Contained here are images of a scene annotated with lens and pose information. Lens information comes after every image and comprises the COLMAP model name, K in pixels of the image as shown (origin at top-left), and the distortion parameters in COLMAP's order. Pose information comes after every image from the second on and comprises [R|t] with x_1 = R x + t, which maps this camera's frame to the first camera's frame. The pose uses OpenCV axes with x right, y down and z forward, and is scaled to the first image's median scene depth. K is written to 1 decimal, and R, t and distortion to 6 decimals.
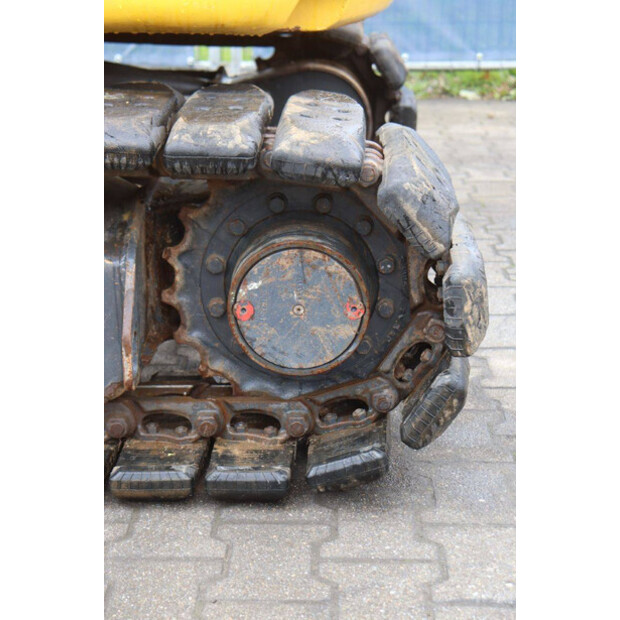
lens RADIAL K [[1290.3, 0, 310.3], [0, 1290.3, 309.5], [0, 0, 1]] dist [0.074856, 0.000000]
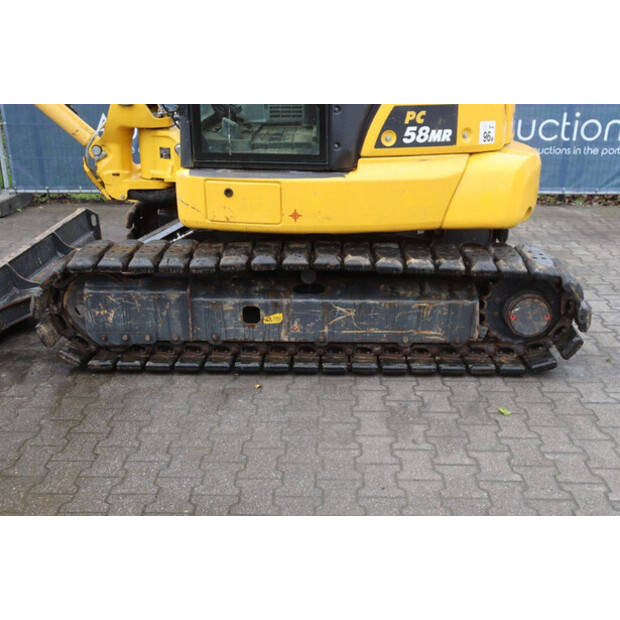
lens RADIAL K [[723.3, 0, 311.5], [0, 723.3, 308.2], [0, 0, 1]] dist [-0.019096, 0.000000]
pose [[0.999995, 0.002614, 0.001506, -0.543465], [-0.002669, 0.999304, 0.037199, -0.085088], [-0.001408, -0.037202, 0.999307, -0.787173]]
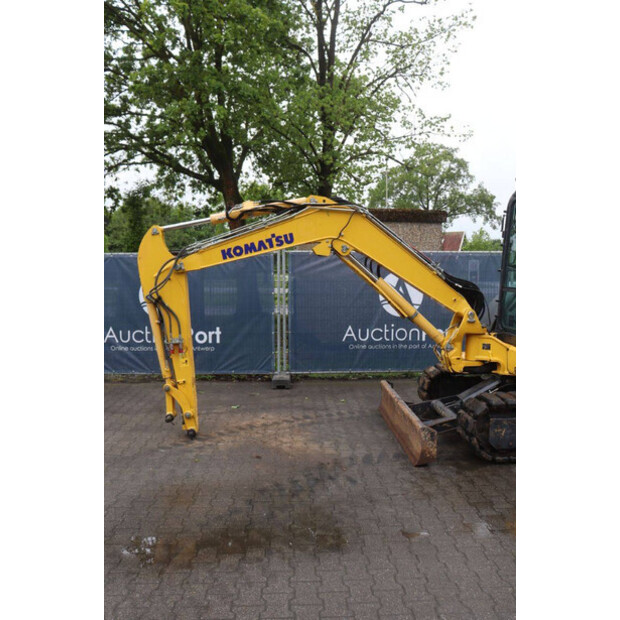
lens RADIAL K [[530.5, 0, 303.4], [0, 530.5, 302.9], [0, 0, 1]] dist [-0.117063, 0.075015]
pose [[0.999188, -0.004246, 0.040079, -2.056376], [0.014515, 0.965617, -0.259562, 0.033487], [-0.037599, 0.259933, 0.964894, -1.420422]]
